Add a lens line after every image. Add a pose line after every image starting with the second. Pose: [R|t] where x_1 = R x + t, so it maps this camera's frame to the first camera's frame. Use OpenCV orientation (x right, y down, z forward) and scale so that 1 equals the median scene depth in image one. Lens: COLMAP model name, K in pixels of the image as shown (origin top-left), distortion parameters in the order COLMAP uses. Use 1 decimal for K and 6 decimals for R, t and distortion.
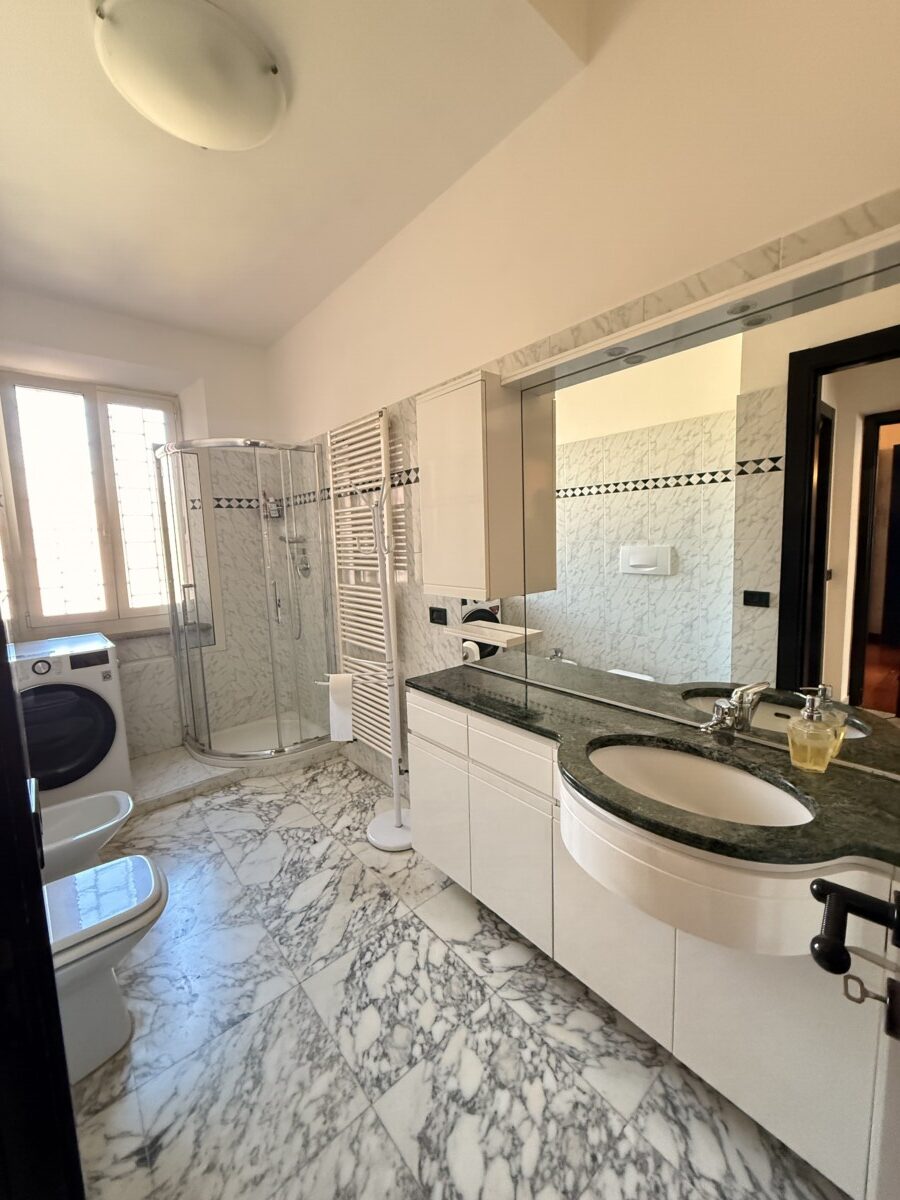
lens RADIAL K [[474.8, 0, 452.1], [0, 474.8, 595.6], [0, 0, 1]] dist [-0.000297, -0.000096]
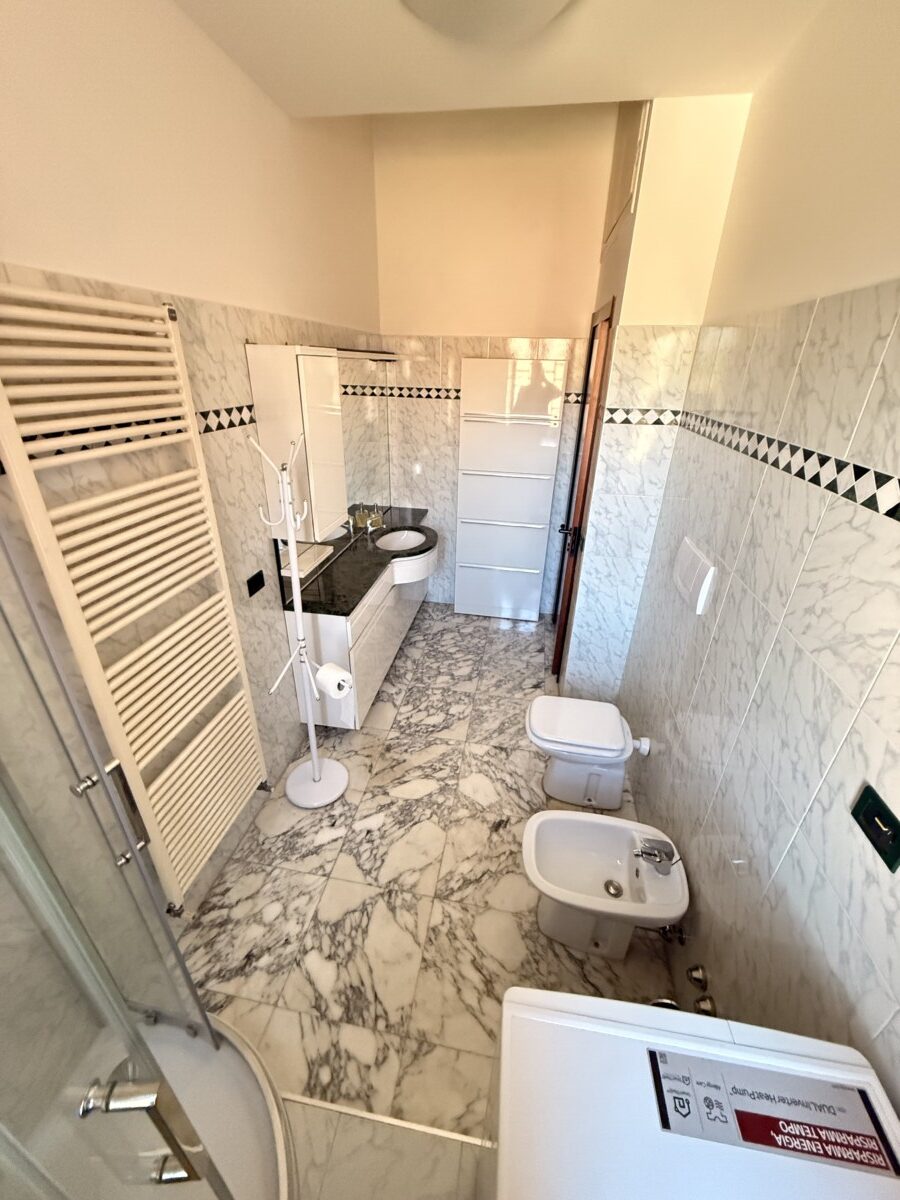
lens RADIAL K [[474.8, 0, 452.1], [0, 474.8, 595.6], [0, 0, 1]] dist [-0.000297, -0.000096]
pose [[-0.641025, -0.326052, 0.694822, -1.117701], [0.081271, 0.871357, 0.483871, -0.424270], [-0.763205, 0.366642, -0.532063, 1.488757]]
